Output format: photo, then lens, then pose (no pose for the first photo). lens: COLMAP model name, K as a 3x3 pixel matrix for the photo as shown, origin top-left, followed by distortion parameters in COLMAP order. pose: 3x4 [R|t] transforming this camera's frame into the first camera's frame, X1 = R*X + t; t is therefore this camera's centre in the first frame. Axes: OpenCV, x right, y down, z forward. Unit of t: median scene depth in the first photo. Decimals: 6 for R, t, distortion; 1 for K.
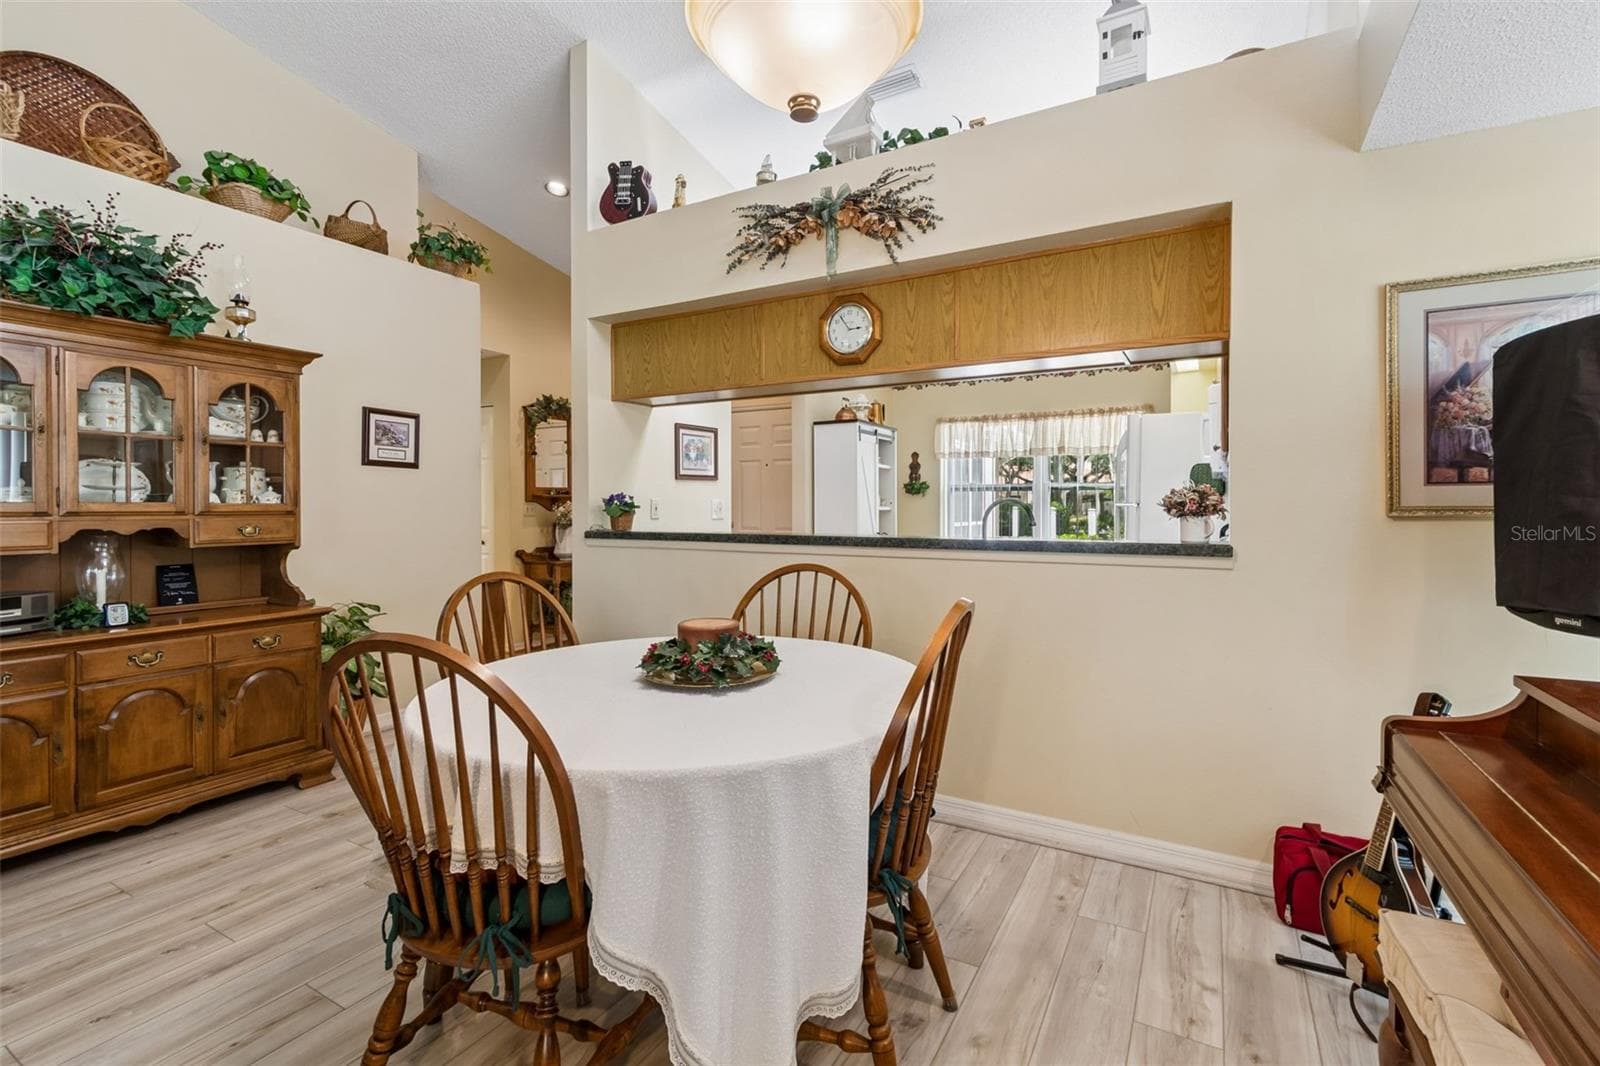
lens RADIAL K [[717.3, 0, 803.0], [0, 717.3, 506.8], [0, 0, 1]] dist [0.001587, -0.000865]
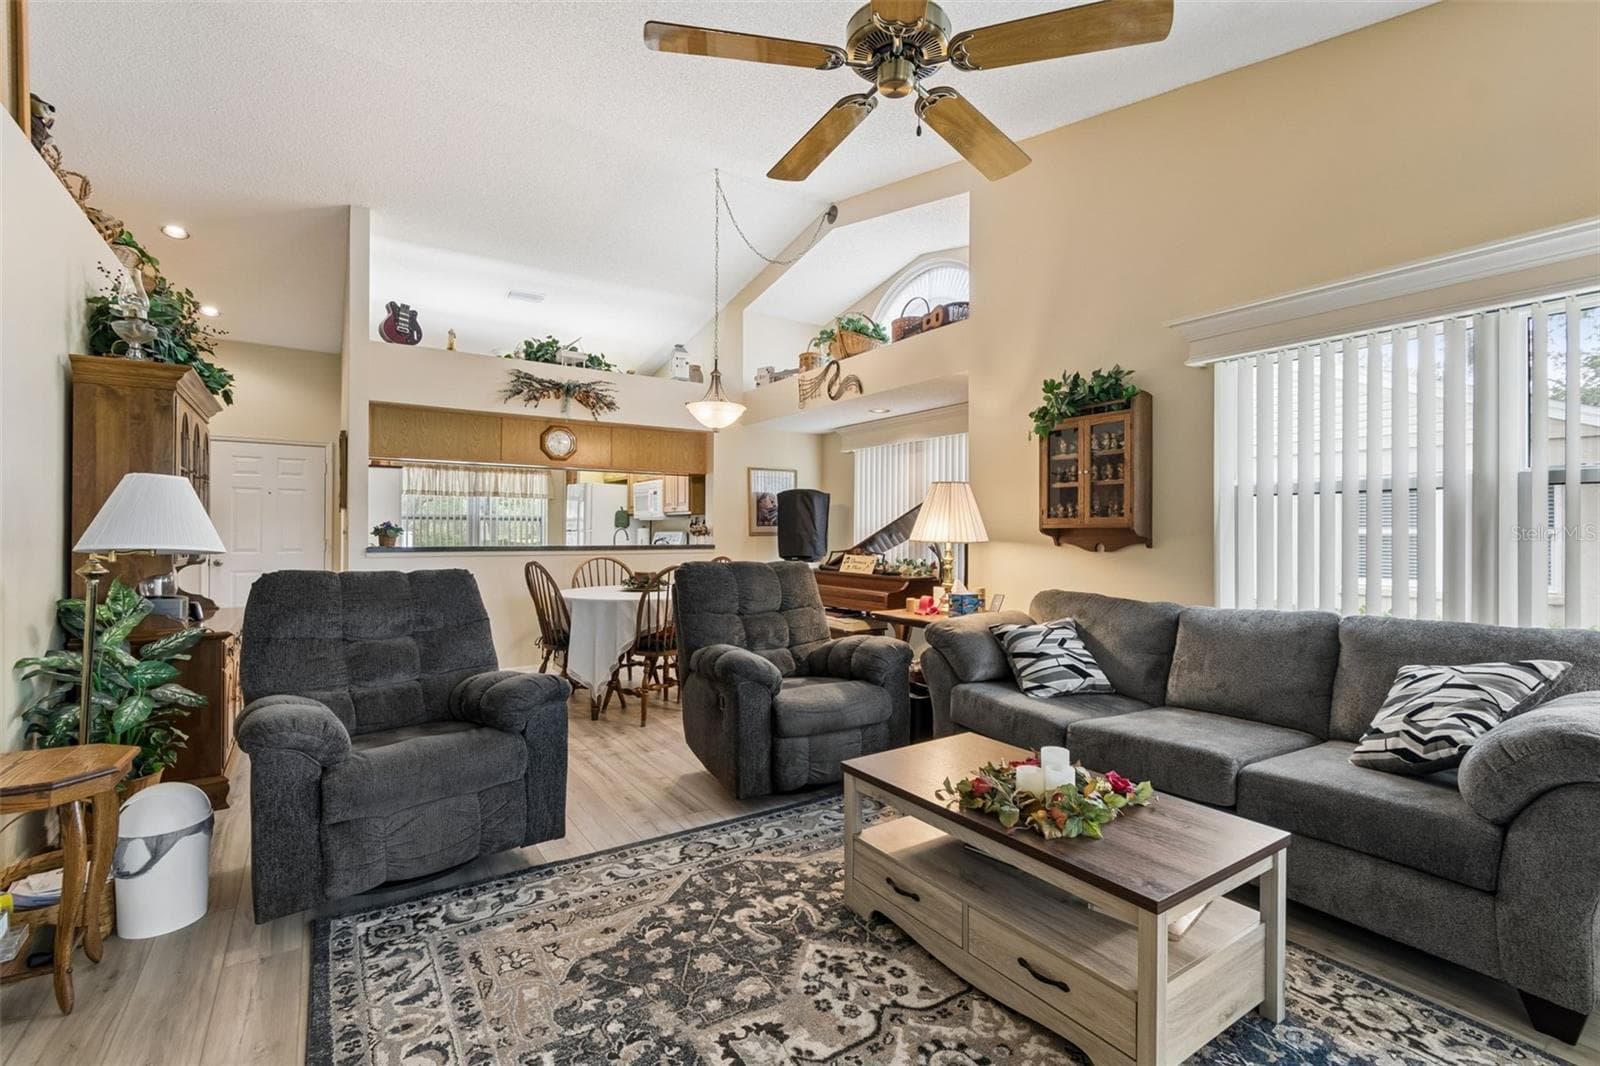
lens RADIAL K [[721.3, 0, 811.0], [0, 721.3, 535.8], [0, 0, 1]] dist [-0.000845, -0.000069]
pose [[0.439526, -0.001398, 0.898229, -1.216794], [-0.003288, 0.999990, 0.003165, 0.002527], [-0.898224, -0.004345, 0.439517, -0.440220]]
